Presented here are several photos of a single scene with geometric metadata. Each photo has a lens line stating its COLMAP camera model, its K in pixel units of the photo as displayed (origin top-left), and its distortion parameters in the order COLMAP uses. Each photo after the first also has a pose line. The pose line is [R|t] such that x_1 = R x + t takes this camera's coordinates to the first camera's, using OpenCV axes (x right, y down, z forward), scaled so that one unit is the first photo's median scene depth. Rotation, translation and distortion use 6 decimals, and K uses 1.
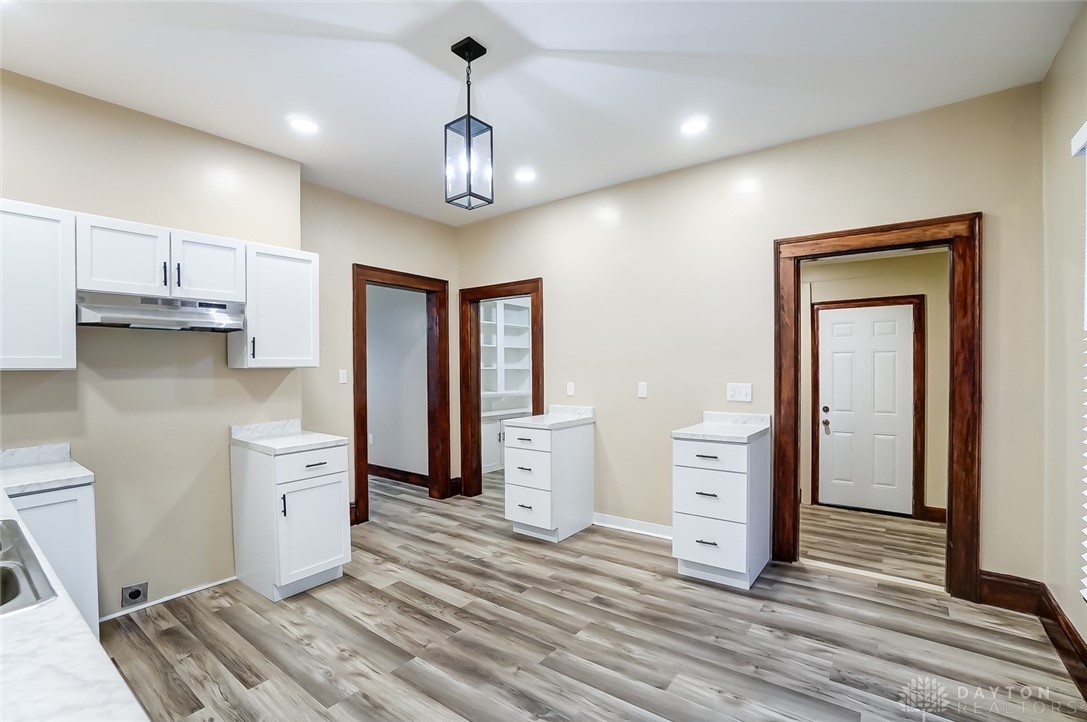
lens RADIAL K [[488.9, 0, 538.6], [0, 488.9, 377.9], [0, 0, 1]] dist [-0.068810, 0.026942]
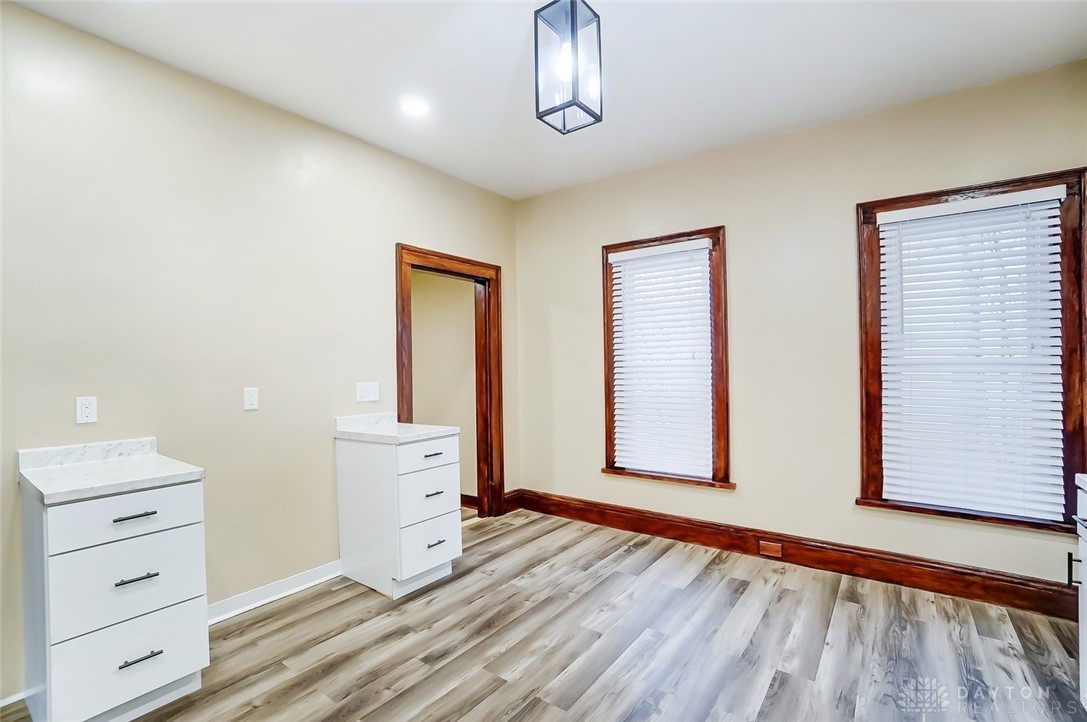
lens RADIAL K [[488.9, 0, 538.6], [0, 488.9, 377.9], [0, 0, 1]] dist [-0.068810, 0.026942]
pose [[-0.005876, -0.009315, 0.999939, -0.678265], [0.049724, 0.998717, 0.009596, 0.012418], [-0.998746, 0.049778, -0.005405, 0.858758]]
